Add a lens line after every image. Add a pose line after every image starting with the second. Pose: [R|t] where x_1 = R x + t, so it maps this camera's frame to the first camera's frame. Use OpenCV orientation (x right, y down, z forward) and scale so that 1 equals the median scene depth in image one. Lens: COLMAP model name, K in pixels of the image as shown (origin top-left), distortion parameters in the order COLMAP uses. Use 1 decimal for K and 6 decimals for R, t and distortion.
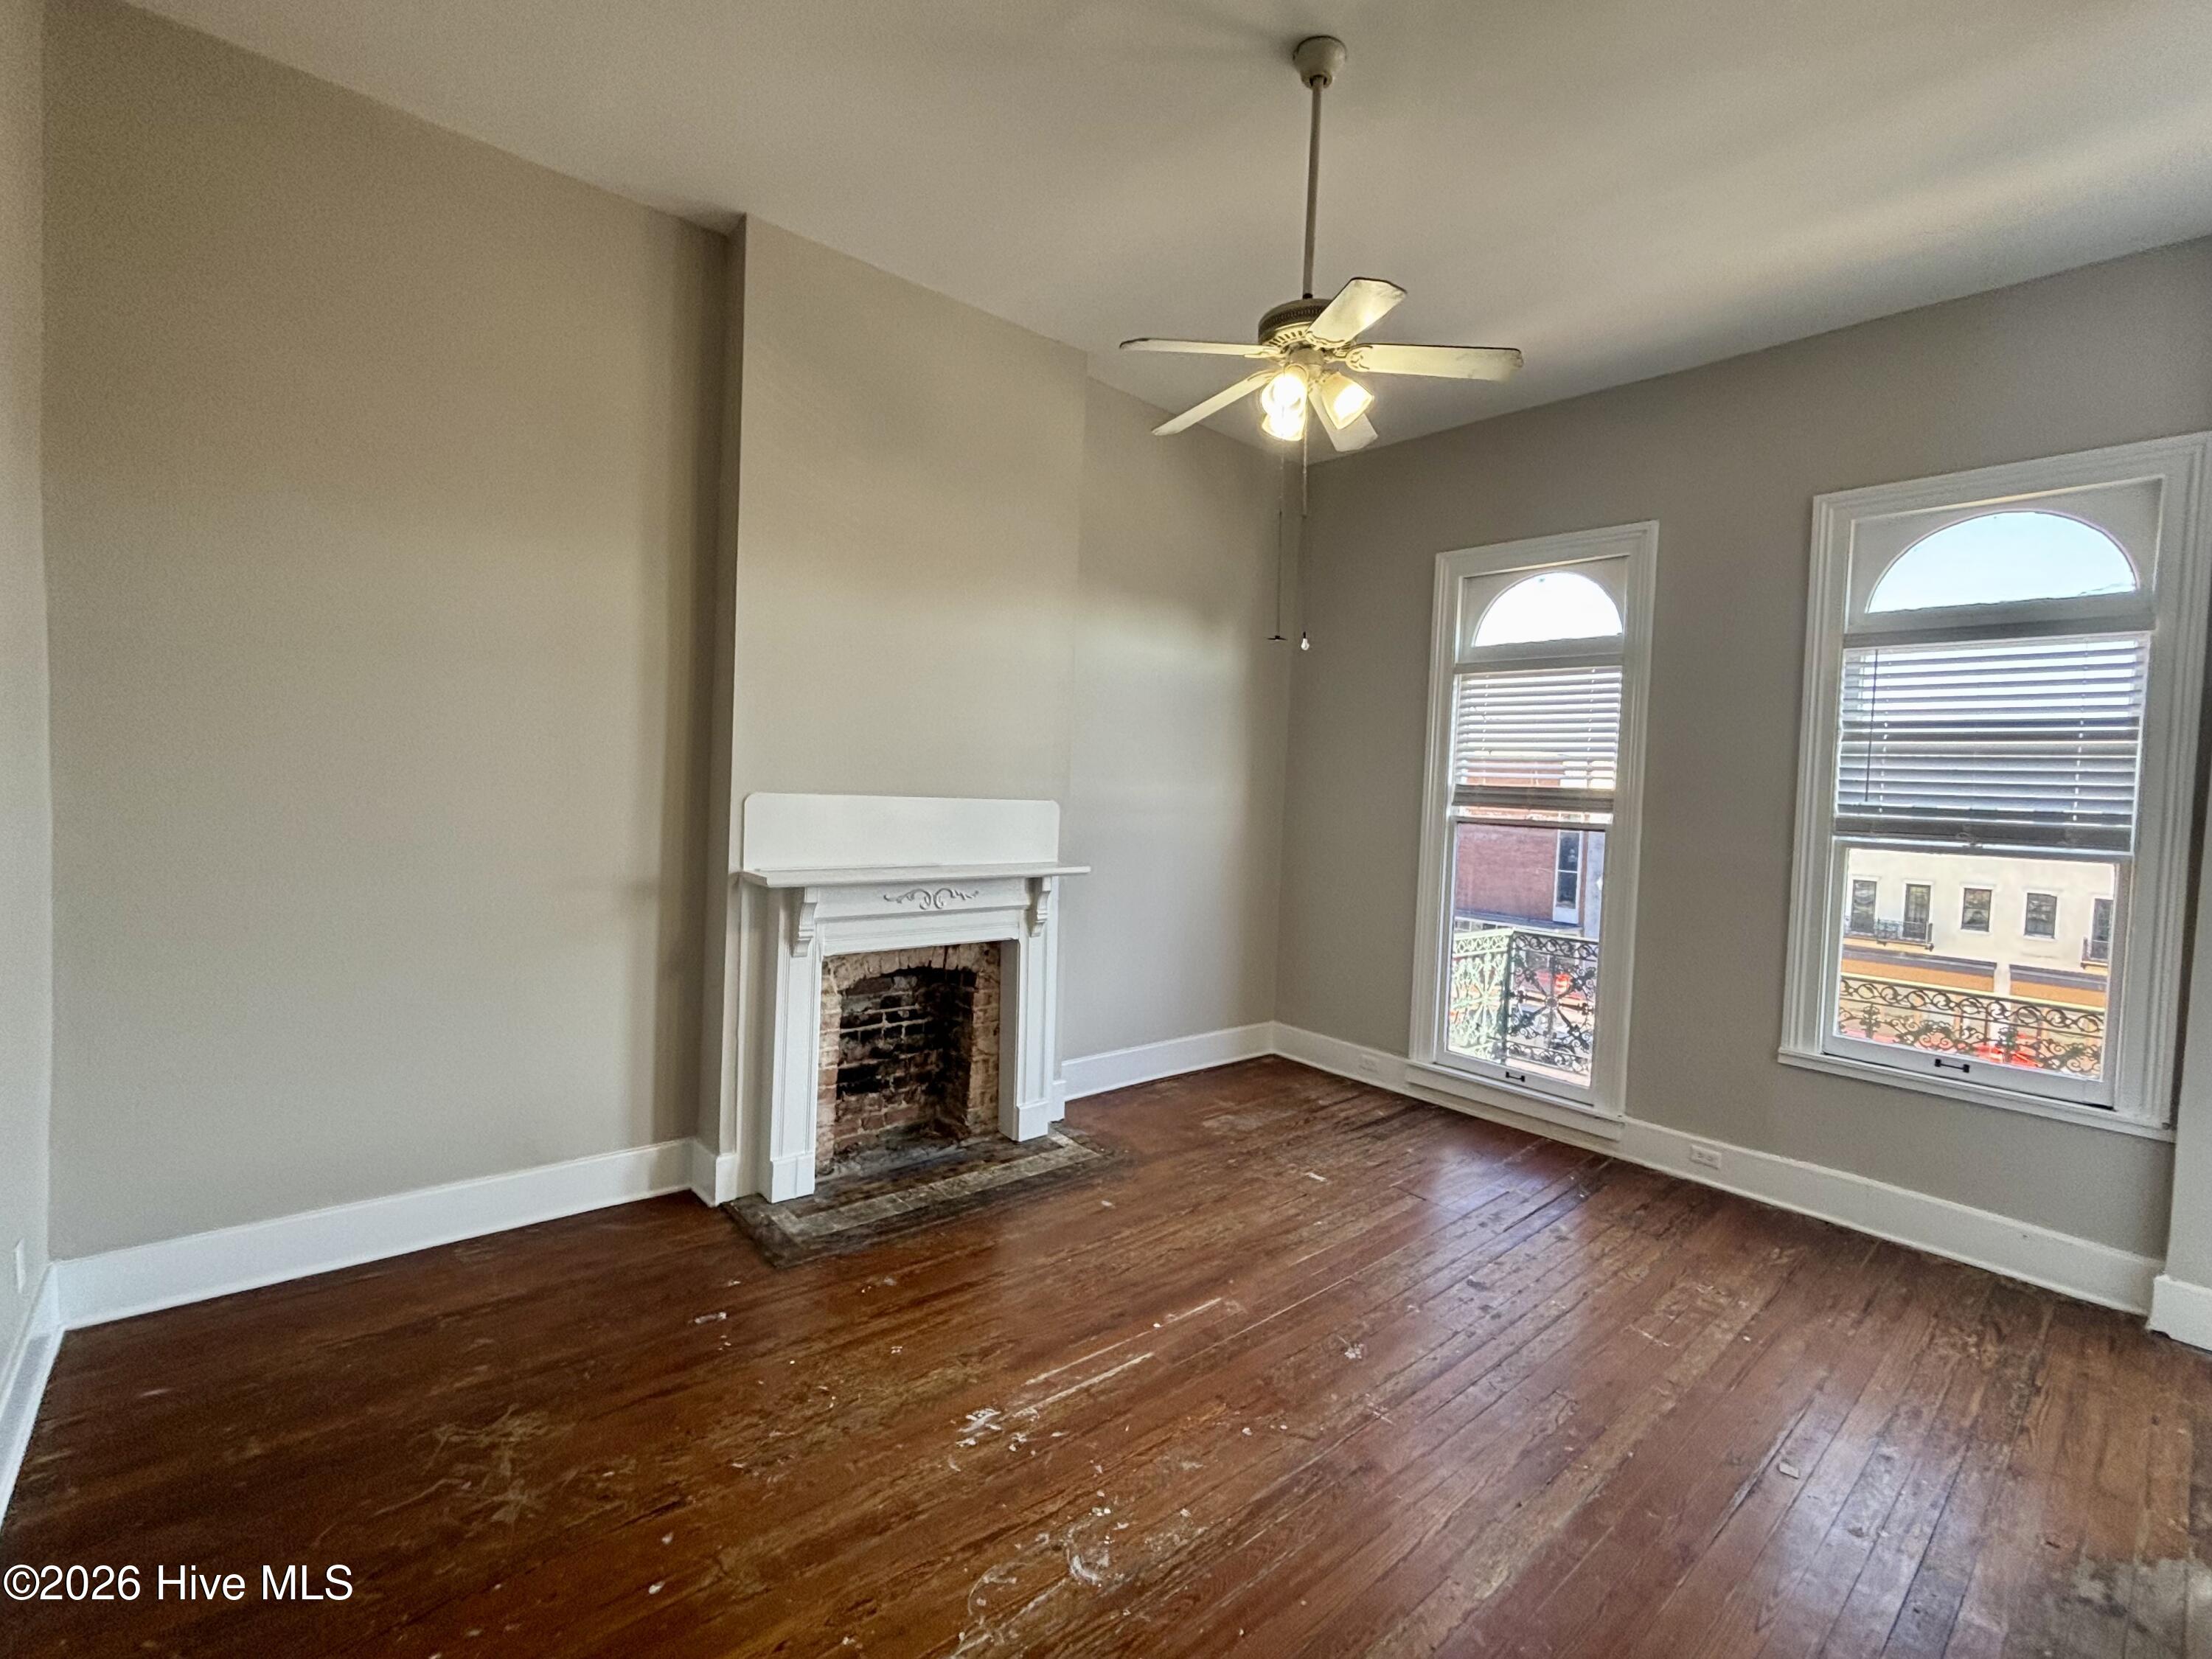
lens RADIAL K [[1000.0, 0, 1106.0], [0, 1000.0, 829.5], [0, 0, 1]] dist [-0.001696, -0.000047]
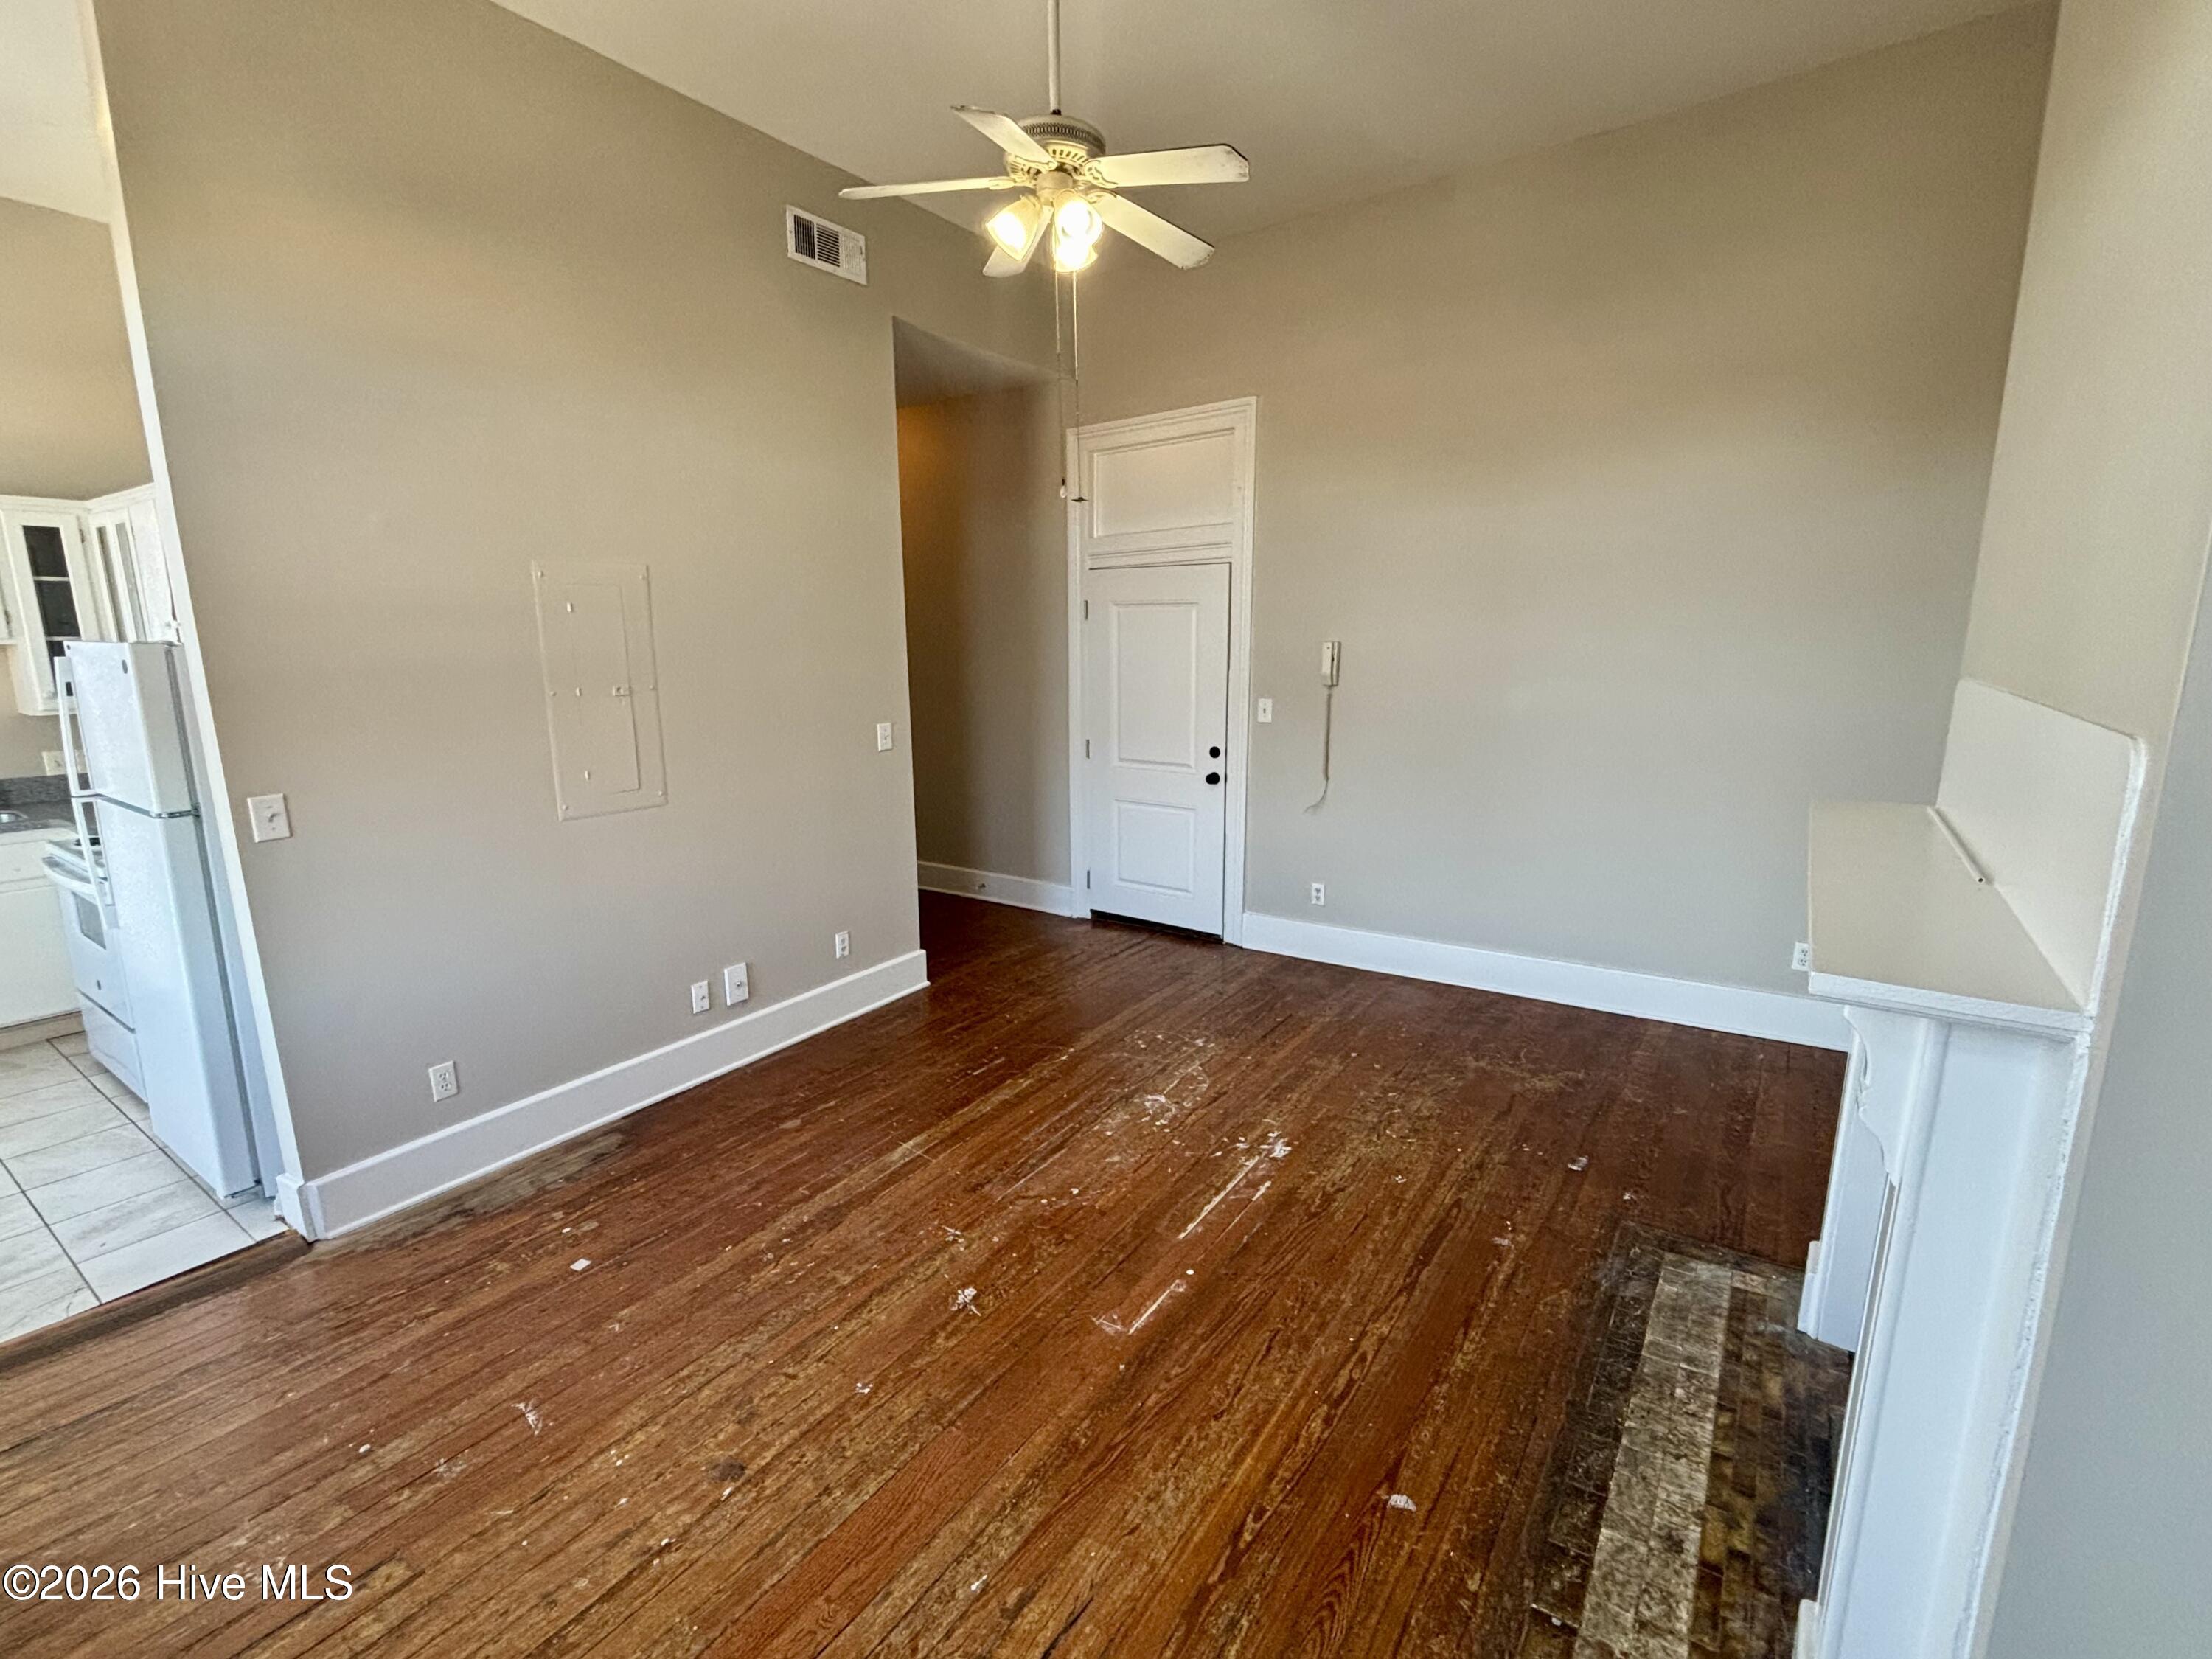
lens RADIAL K [[1000.0, 0, 1106.0], [0, 1000.0, 829.5], [0, 0, 1]] dist [-0.001696, -0.000047]
pose [[-0.969747, 0.013131, -0.243759, 0.246260], [-0.044498, 0.972313, 0.229405, -0.054648], [0.240022, 0.233312, -0.942314, 1.284311]]
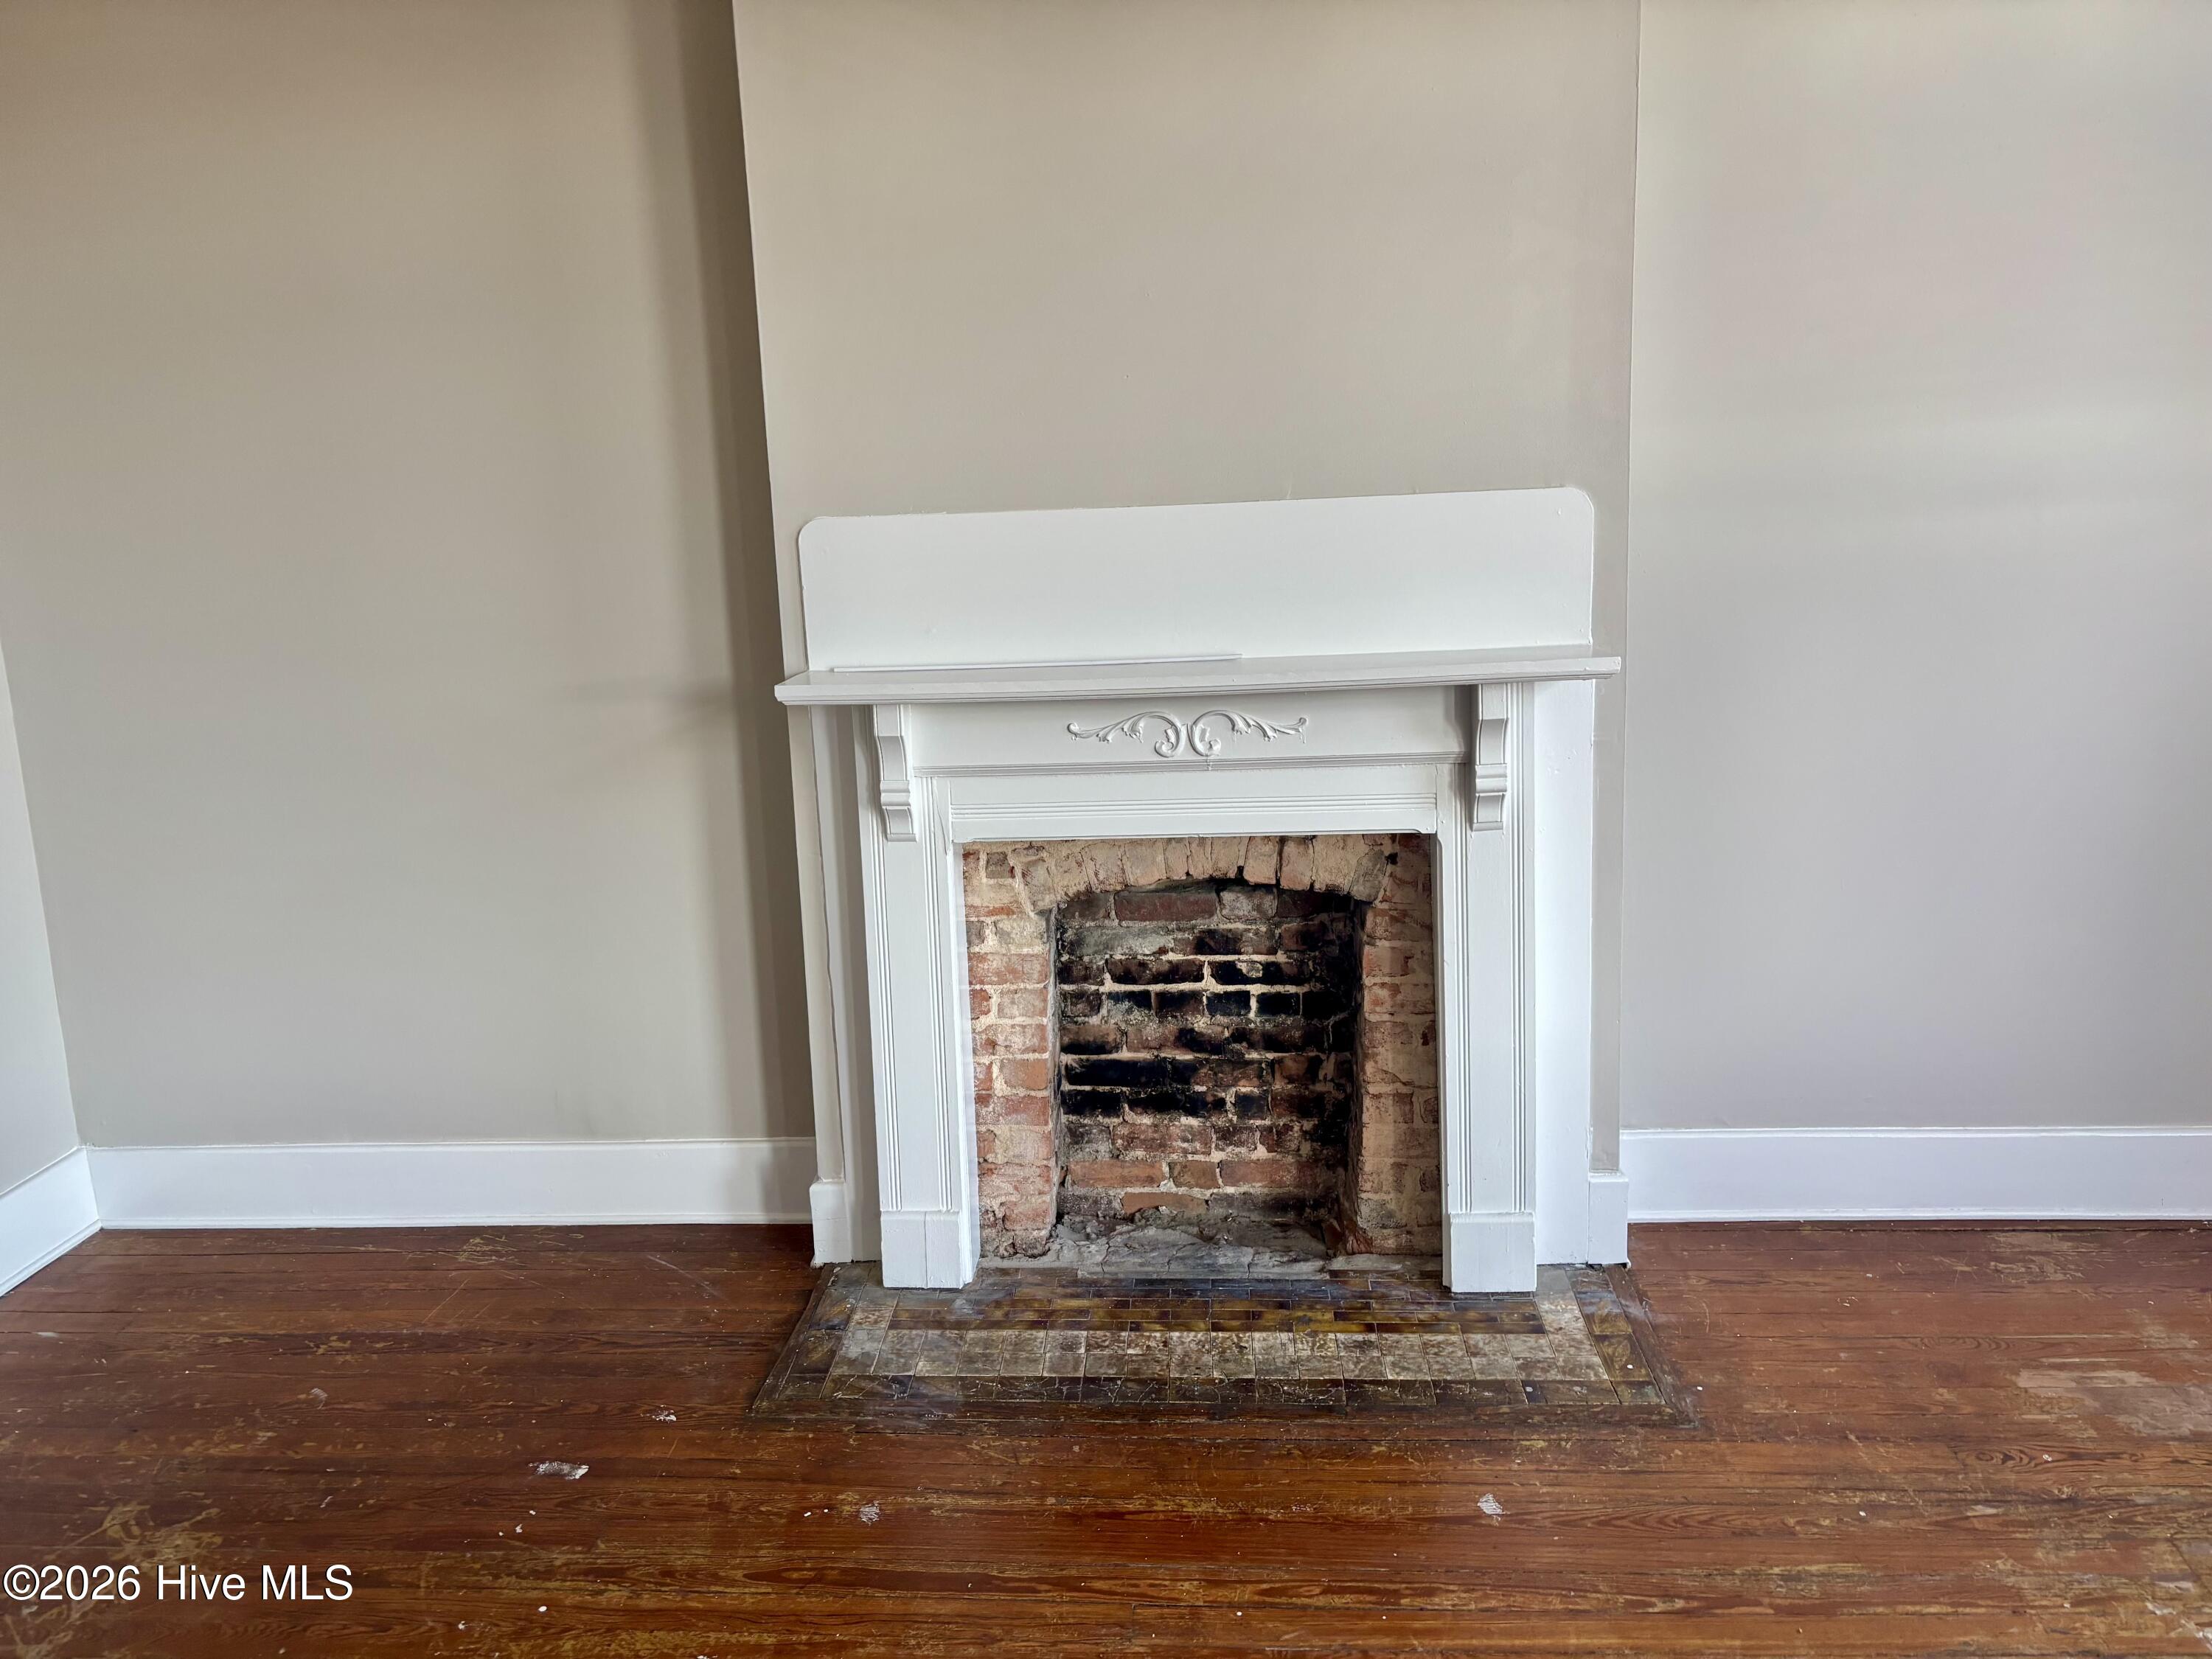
lens RADIAL K [[1685.1, 0, 1093.3], [0, 1685.1, 835.6], [0, 0, 1]] dist [0.097316, -0.114742]
pose [[0.702002, 0.075978, -0.708110, 0.335998], [0.028985, 0.990421, 0.135004, 0.009868], [0.711585, -0.115298, 0.693076, 0.419358]]
